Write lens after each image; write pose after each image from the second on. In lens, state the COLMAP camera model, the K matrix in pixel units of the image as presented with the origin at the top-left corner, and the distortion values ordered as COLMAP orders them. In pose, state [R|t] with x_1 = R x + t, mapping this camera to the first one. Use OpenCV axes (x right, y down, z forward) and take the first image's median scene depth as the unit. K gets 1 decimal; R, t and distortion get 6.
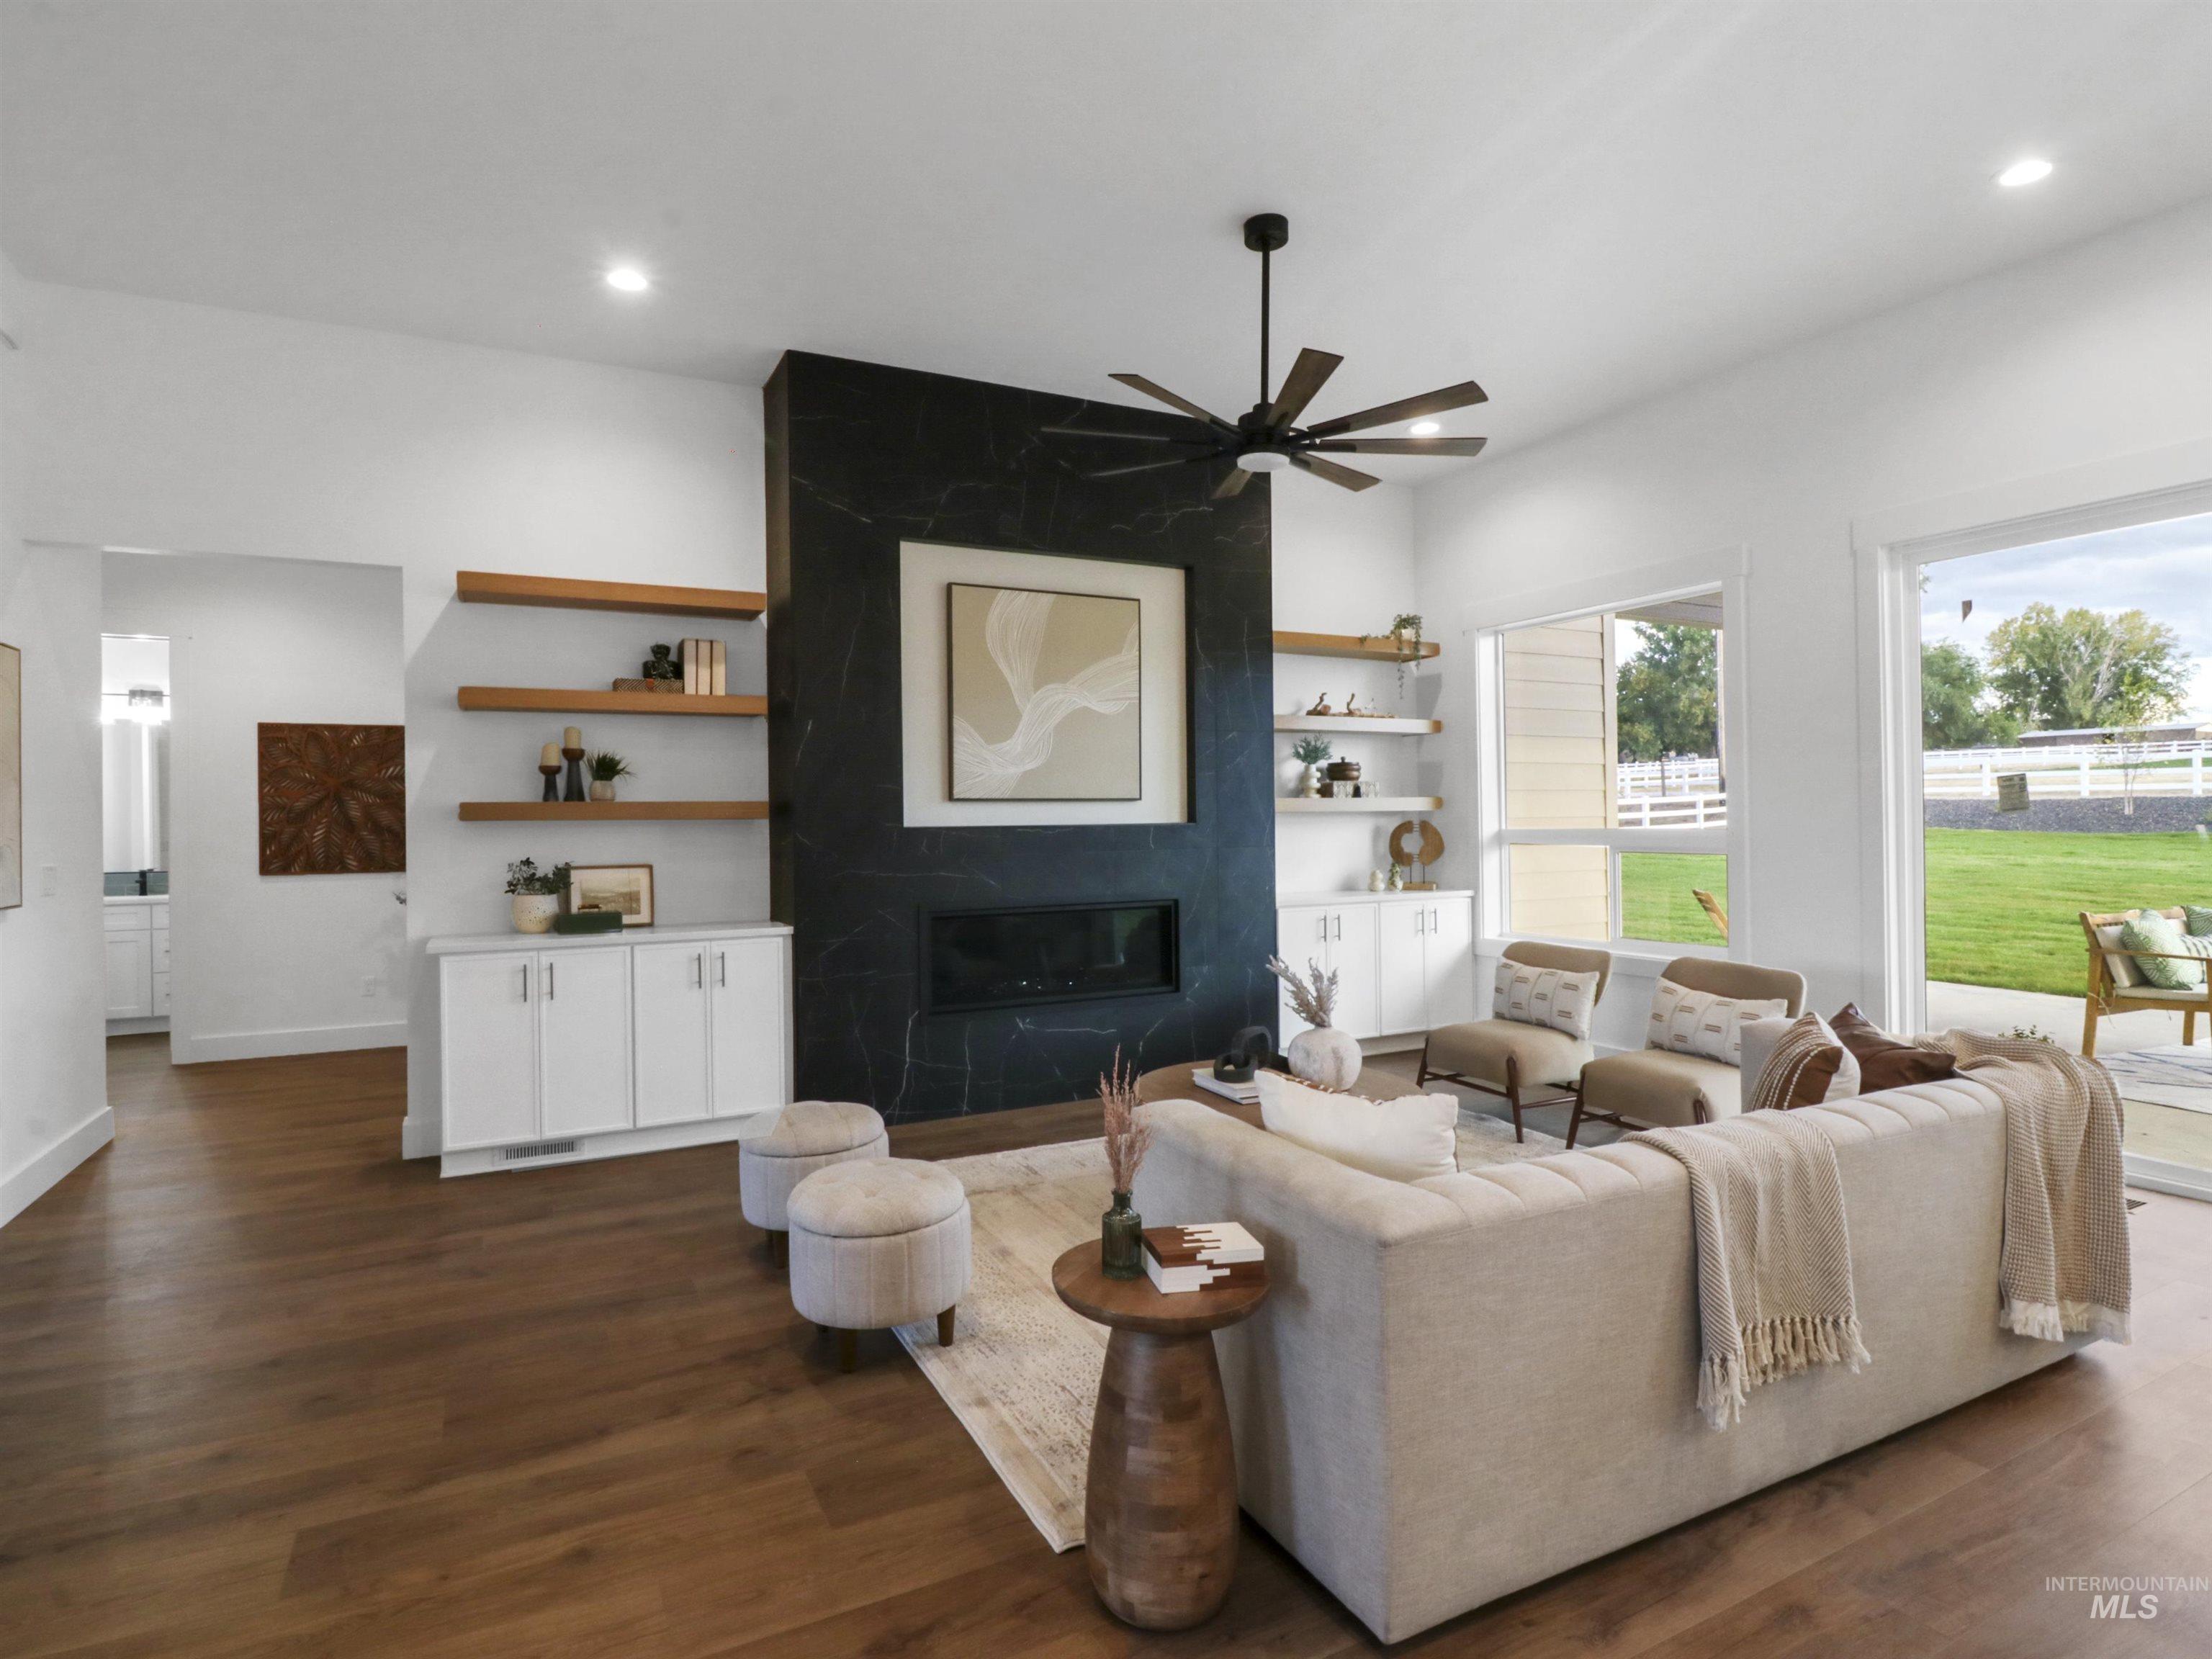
lens RADIAL K [[1148.8, 0, 1069.1], [0, 1148.8, 815.4], [0, 0, 1]] dist [-0.011587, -0.004446]
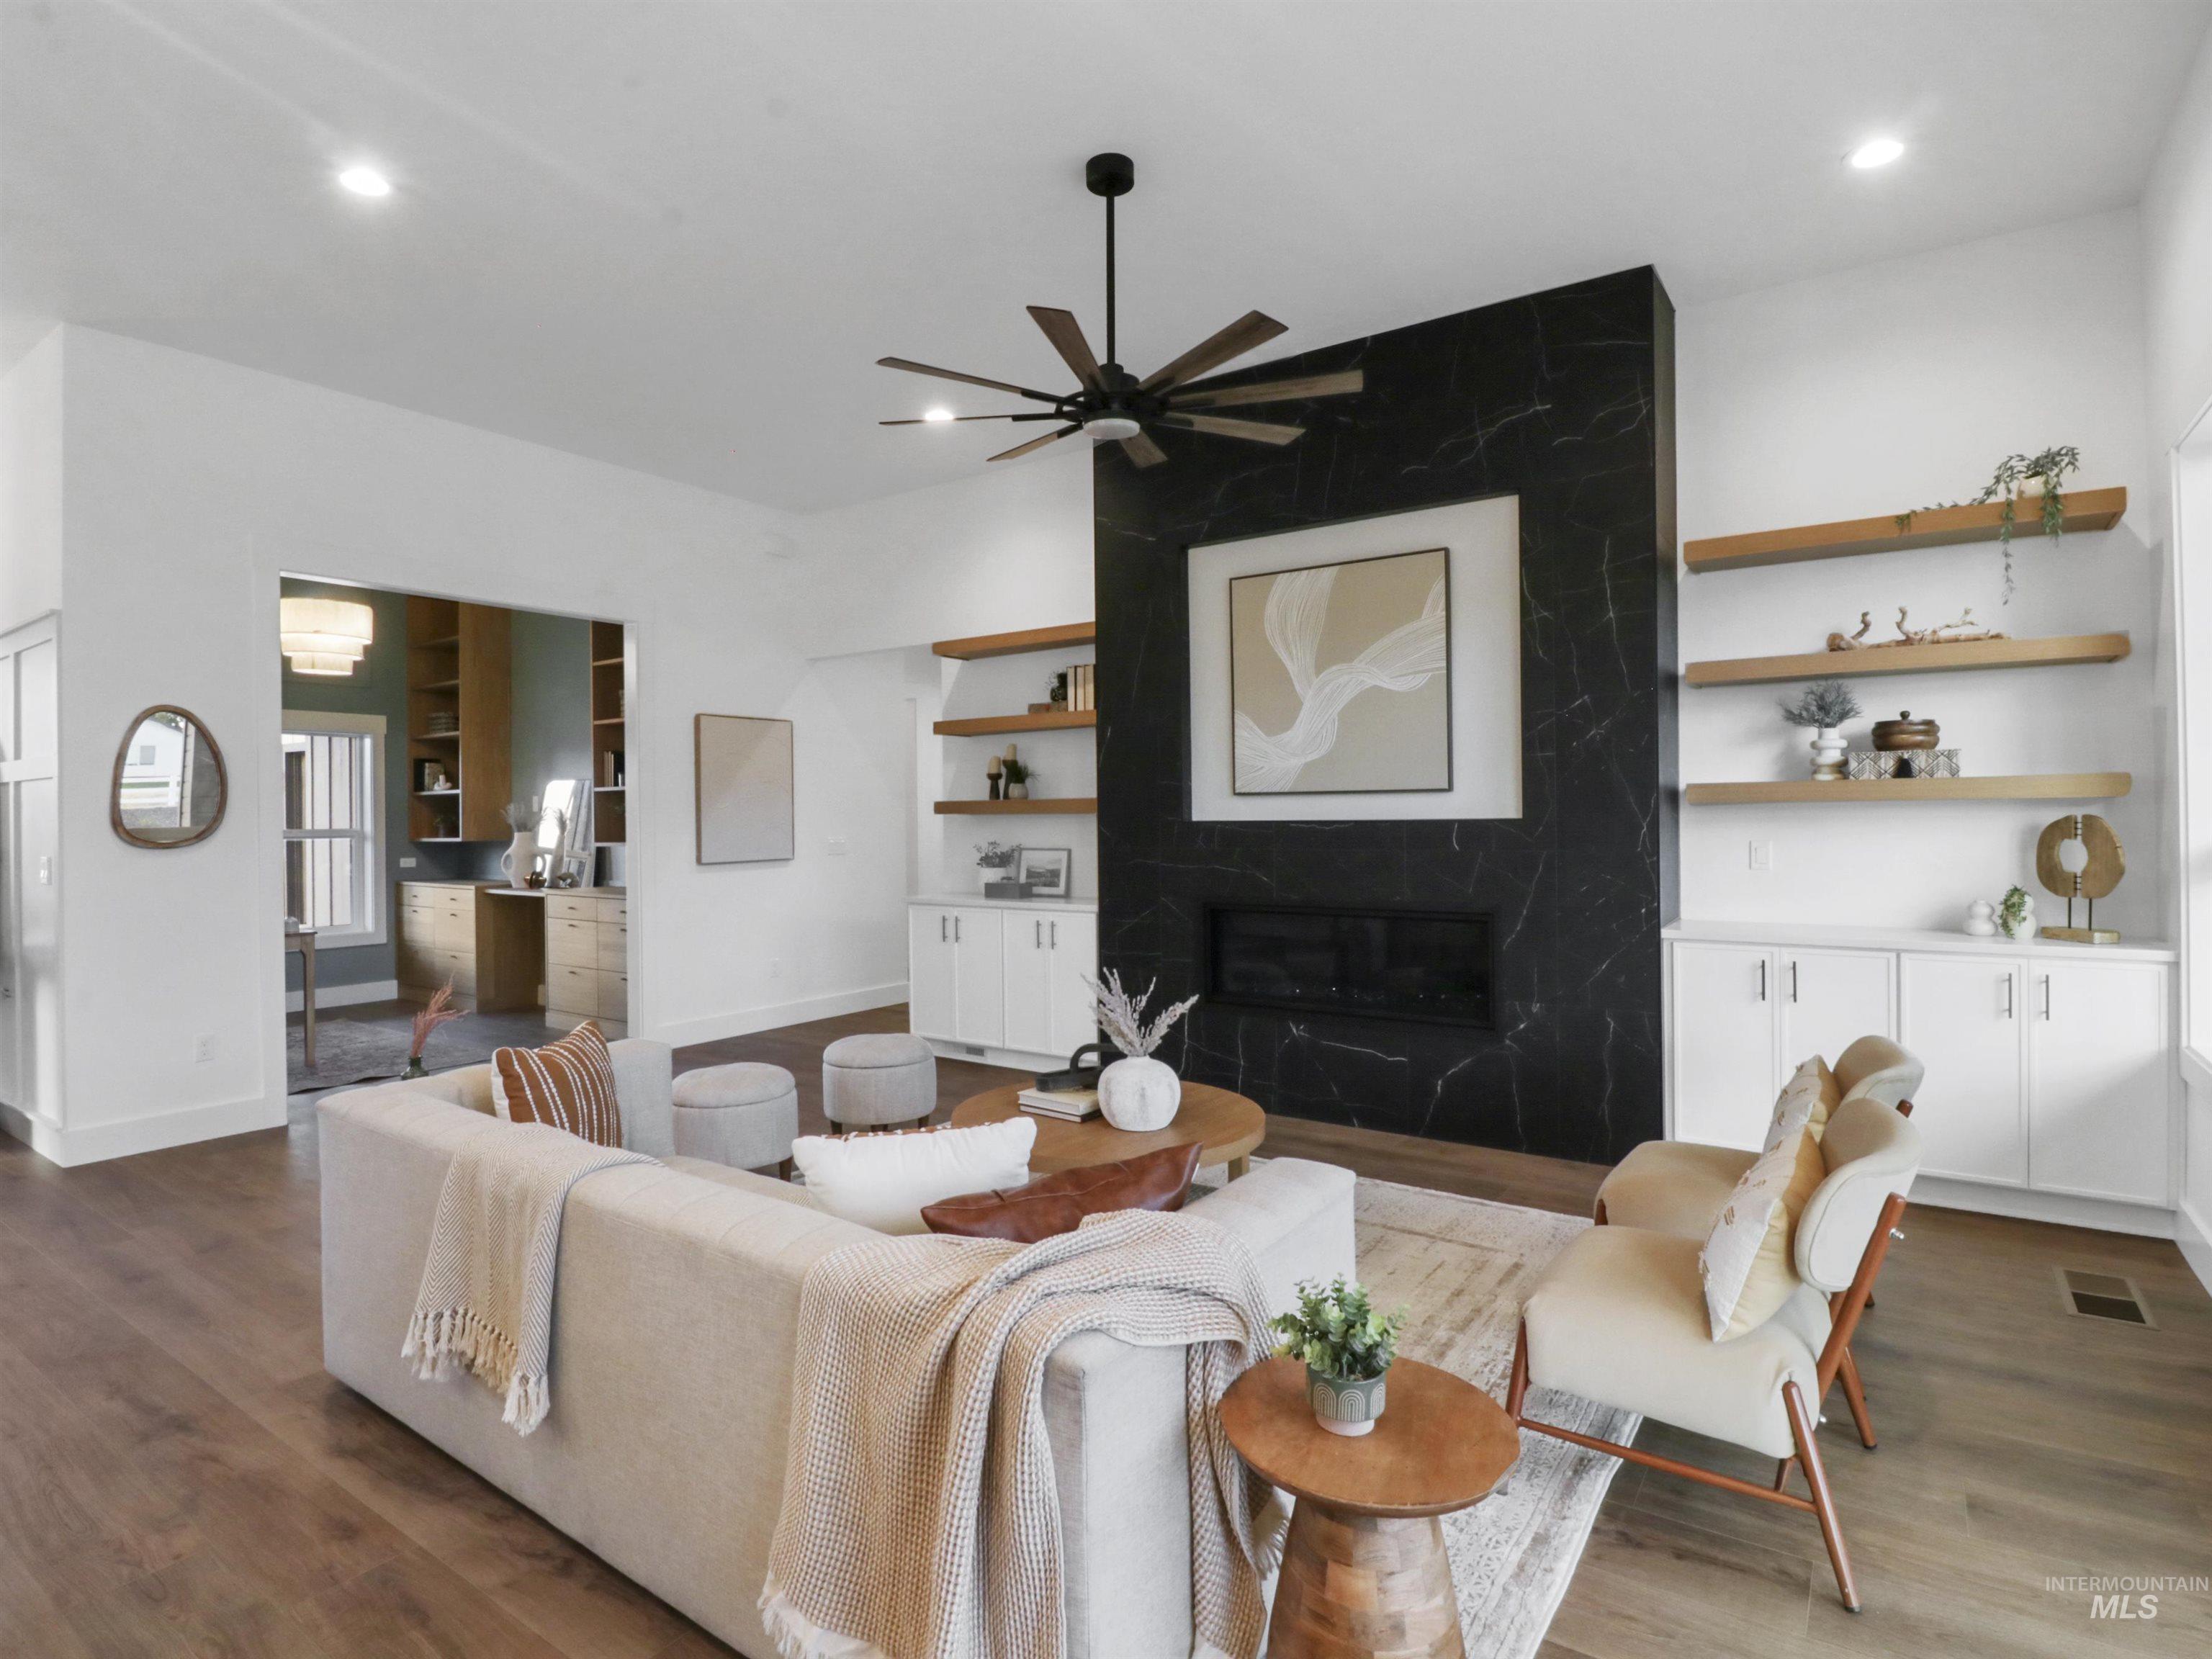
lens RADIAL K [[1148.8, 0, 1101.6], [0, 1148.8, 818.5], [0, 0, 1]] dist [-0.011587, -0.004446]
pose [[0.475511, 0.006633, -0.879685, 0.766078], [0.004790, 0.999937, 0.010129, -0.002907], [0.879697, -0.009030, 0.475450, 0.439052]]
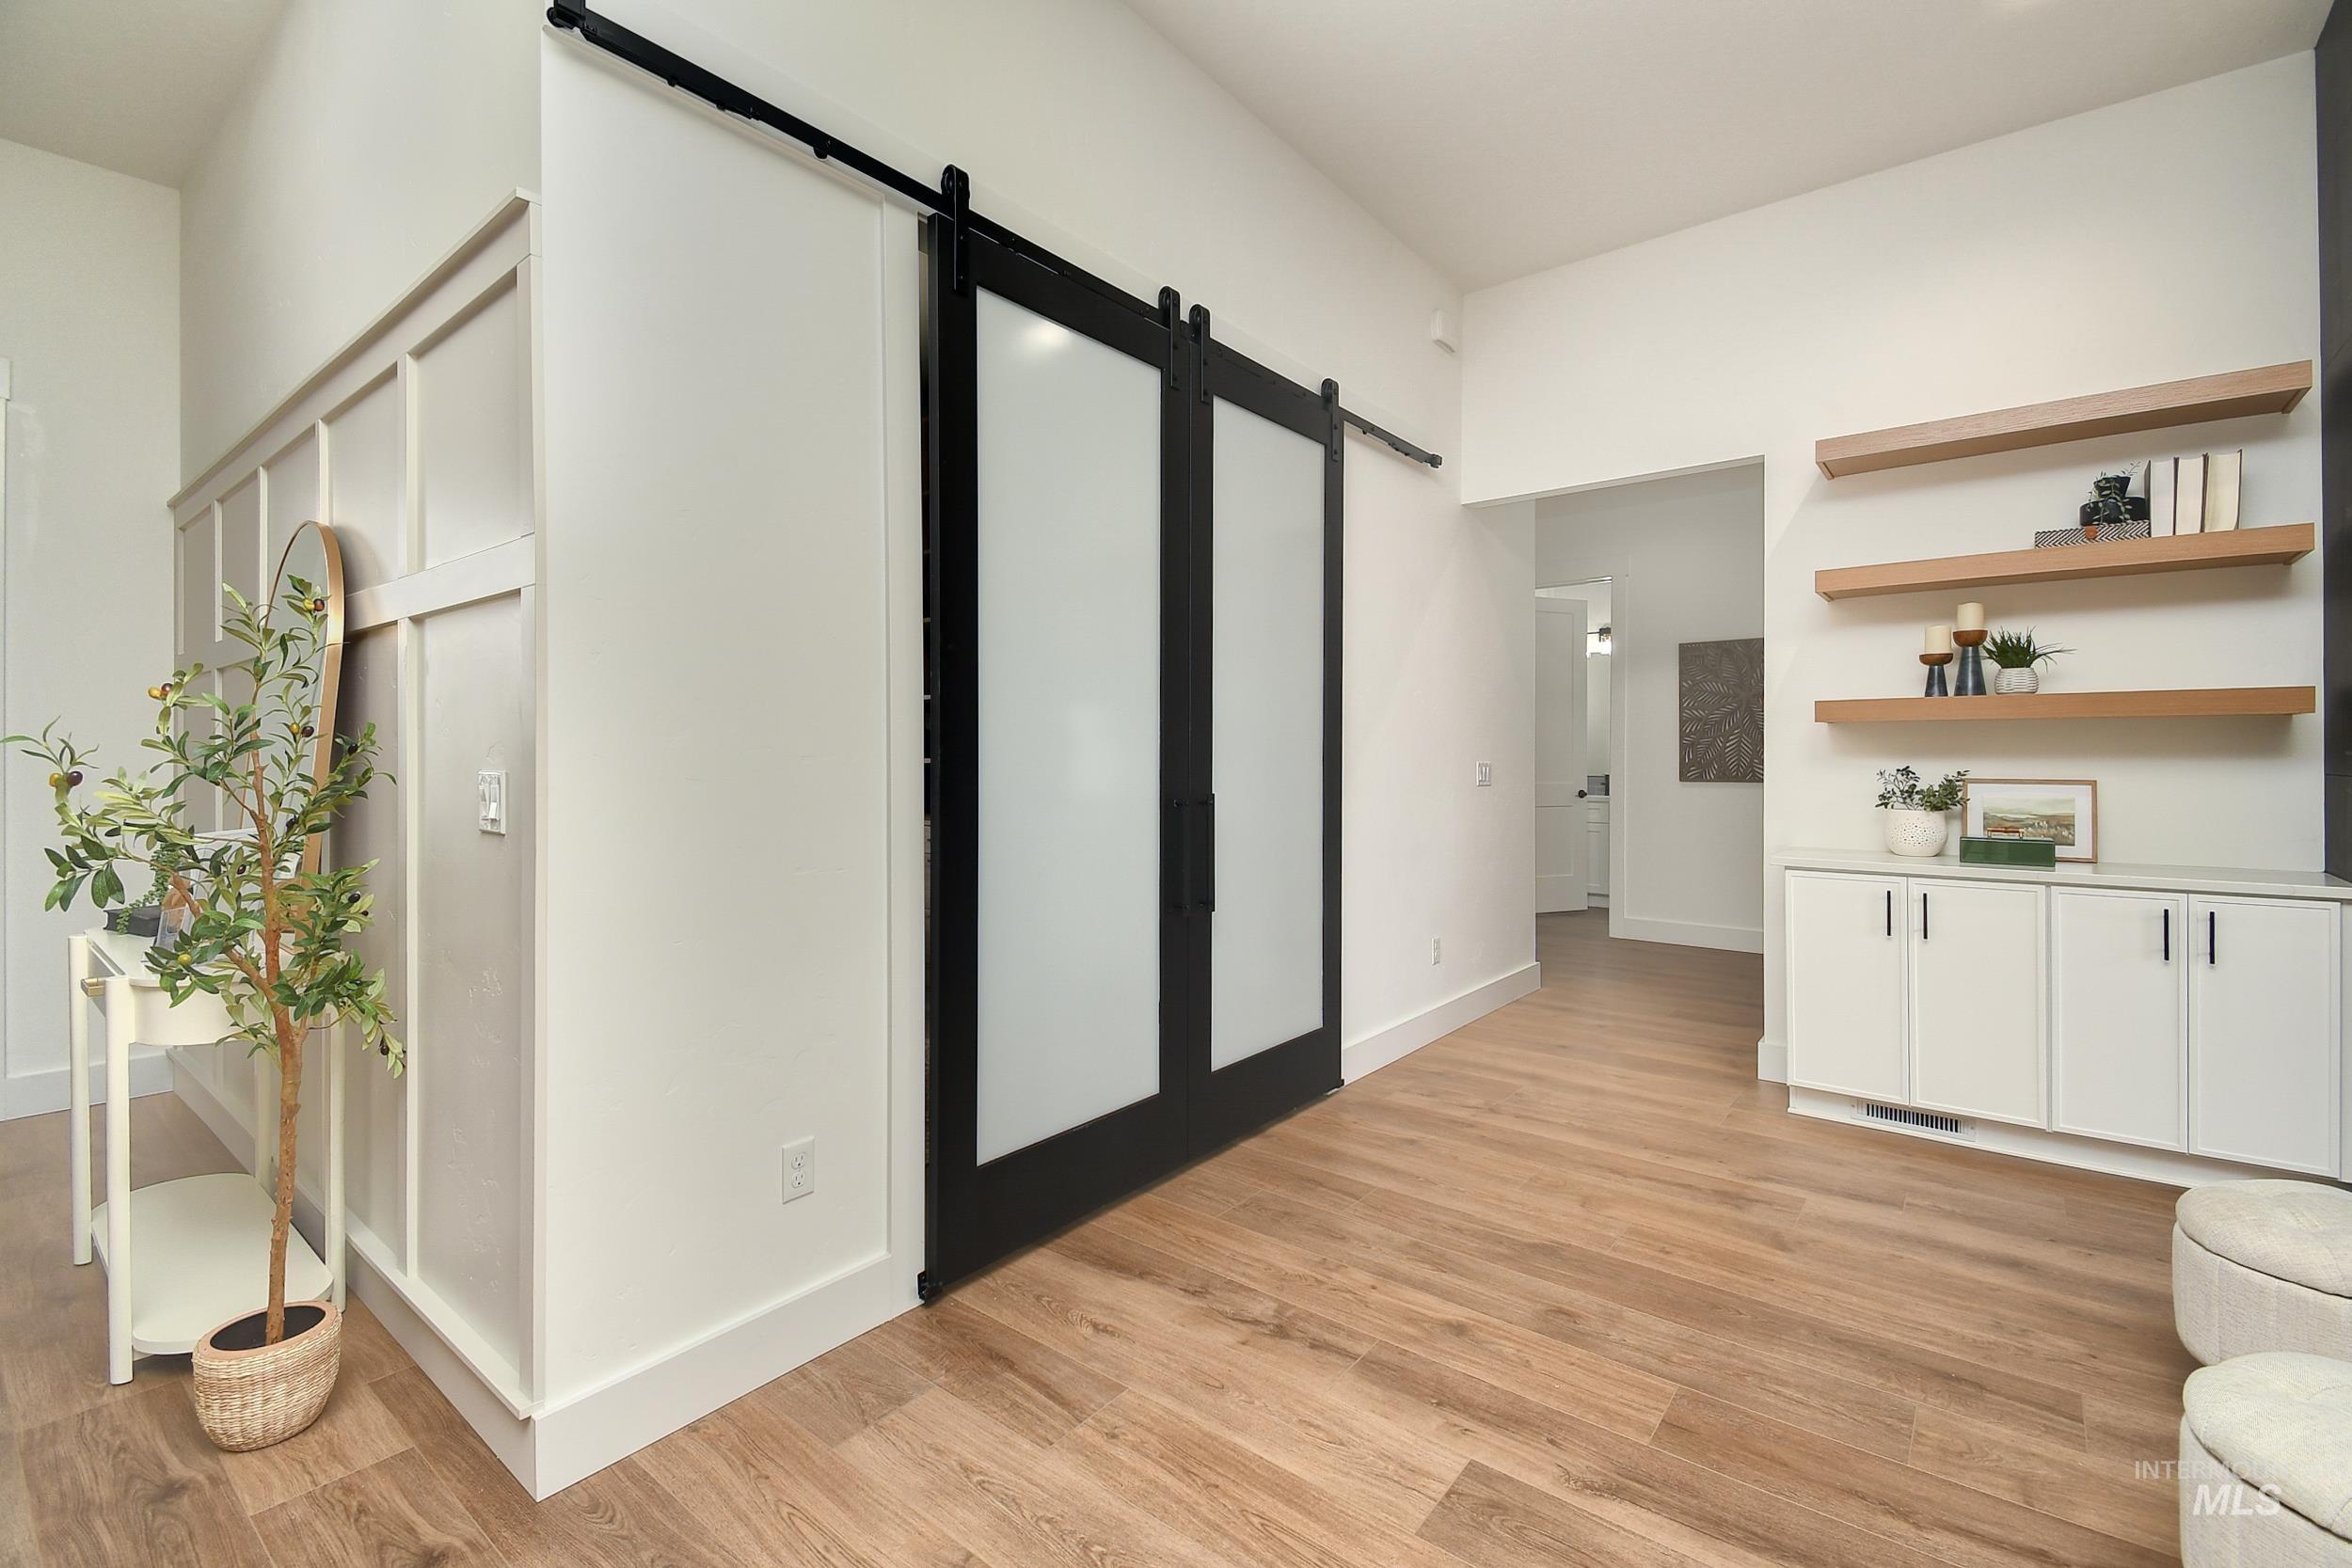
lens RADIAL K [[1020.9, 0, 1173.9], [0, 1020.9, 754.5], [0, 0, 1]] dist [-0.011592, -0.001420]
pose [[0.405451, 0.012374, -0.914033, -0.011517], [-0.001178, 0.999915, 0.013014, 0.018767], [0.914116, -0.004200, 0.405431, 0.199740]]
